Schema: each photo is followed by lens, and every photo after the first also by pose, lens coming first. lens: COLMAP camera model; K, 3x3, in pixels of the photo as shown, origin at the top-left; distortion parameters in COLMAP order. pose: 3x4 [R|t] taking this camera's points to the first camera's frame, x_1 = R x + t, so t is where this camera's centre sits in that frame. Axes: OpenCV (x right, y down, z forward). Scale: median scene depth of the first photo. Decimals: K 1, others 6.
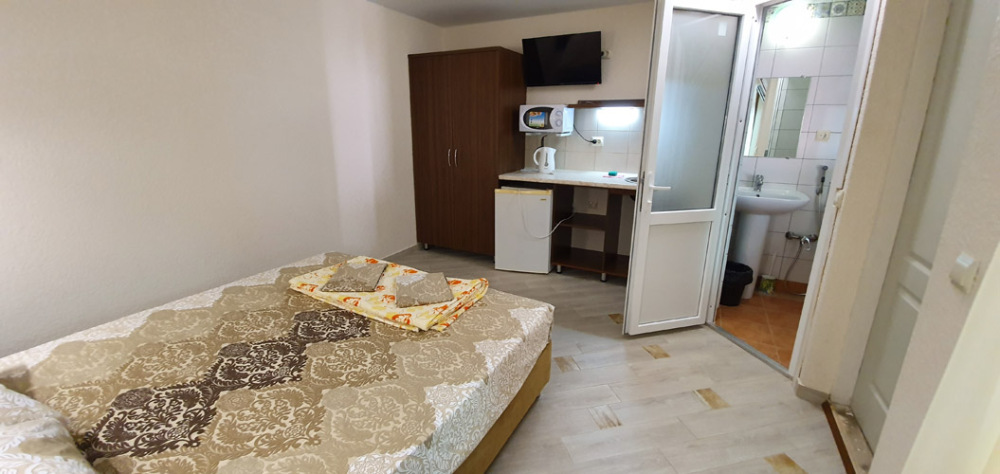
lens RADIAL K [[395.6, 0, 496.4], [0, 395.6, 235.7], [0, 0, 1]] dist [-0.006288, -0.005257]
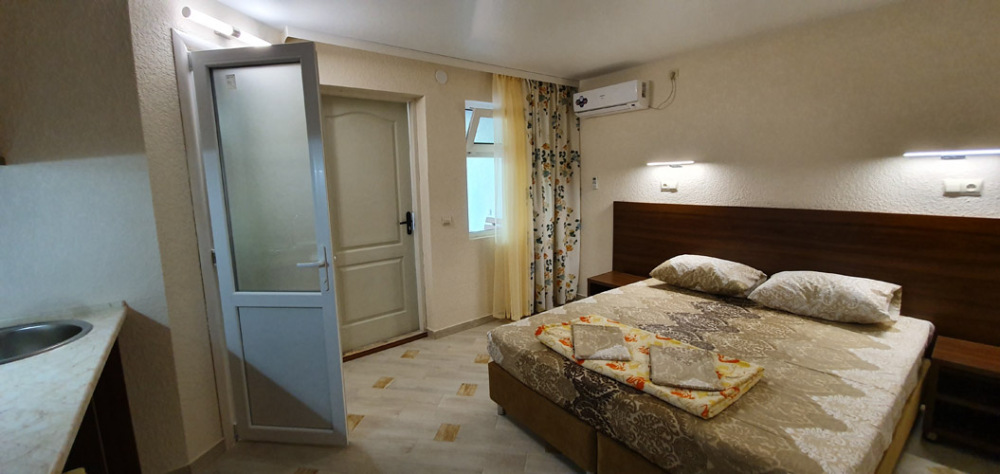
lens RADIAL K [[395.6, 0, 491.8], [0, 395.6, 230.9], [0, 0, 1]] dist [-0.006288, -0.005257]
pose [[-0.909980, -0.040007, 0.412718, -0.322719], [0.133888, 0.913671, 0.383770, -0.519497], [-0.392442, 0.404481, -0.826065, 1.720846]]
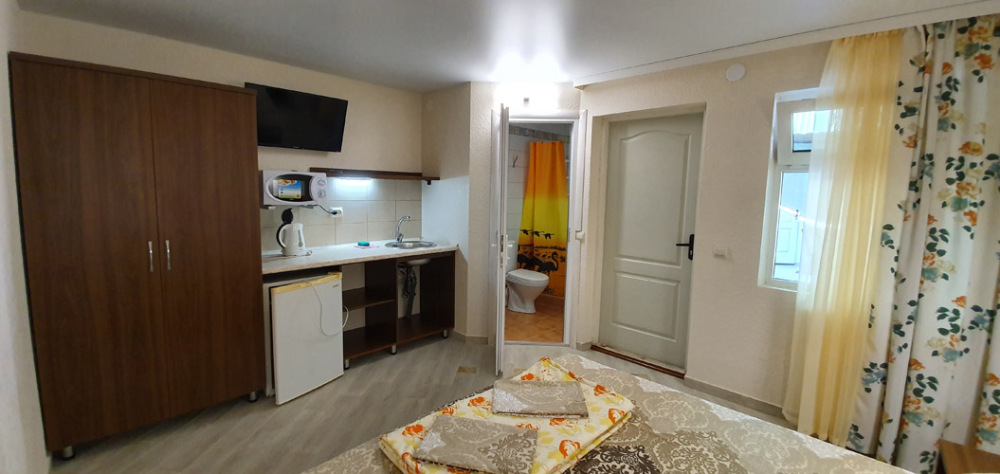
lens RADIAL K [[395.6, 0, 493.6], [0, 395.6, 229.5], [0, 0, 1]] dist [-0.006288, -0.005257]
pose [[0.286425, -0.099023, 0.952972, -0.921111], [0.242530, 0.969744, 0.027871, -0.244937], [-0.926898, 0.223141, 0.301775, 0.711658]]
